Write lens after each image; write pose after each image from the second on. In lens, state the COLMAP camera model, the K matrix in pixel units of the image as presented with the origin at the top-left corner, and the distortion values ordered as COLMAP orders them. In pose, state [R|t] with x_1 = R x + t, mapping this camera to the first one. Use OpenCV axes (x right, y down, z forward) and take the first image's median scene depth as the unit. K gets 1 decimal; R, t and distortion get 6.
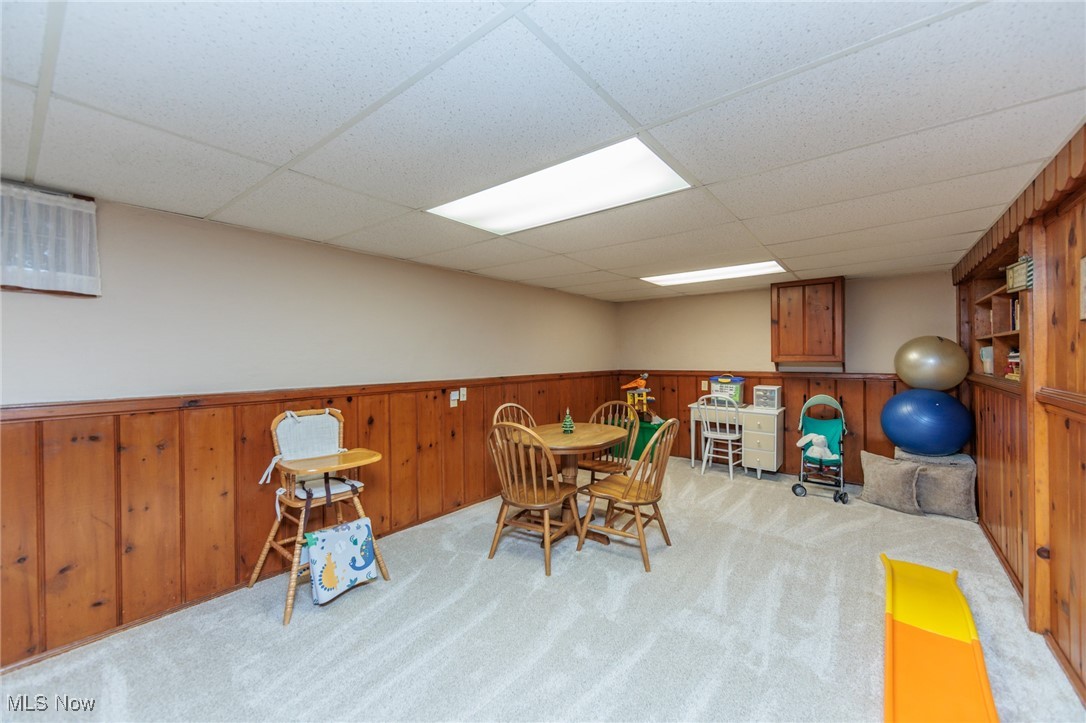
lens RADIAL K [[424.1, 0, 543.8], [0, 424.1, 356.5], [0, 0, 1]] dist [-0.002666, -0.000158]
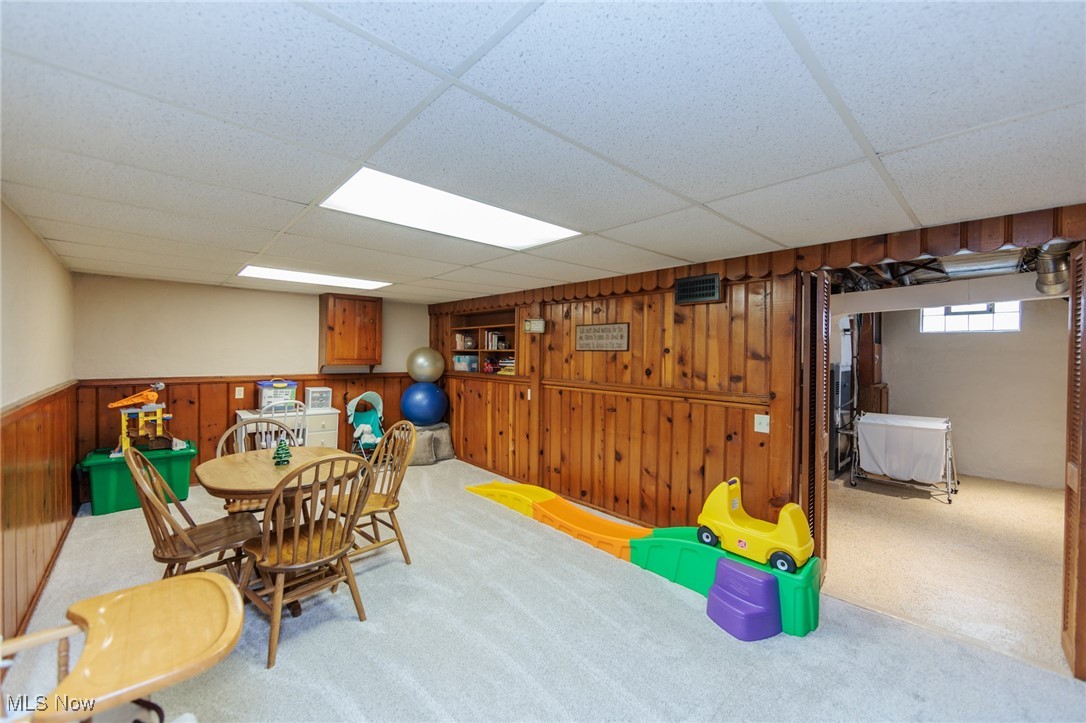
lens RADIAL K [[424.1, 0, 543.8], [0, 424.1, 356.5], [0, 0, 1]] dist [-0.002666, -0.000158]
pose [[0.168672, 0.002185, 0.985670, -0.439524], [-0.010793, 0.999942, -0.000369, -0.014716], [-0.985613, -0.010576, 0.168686, 0.277860]]
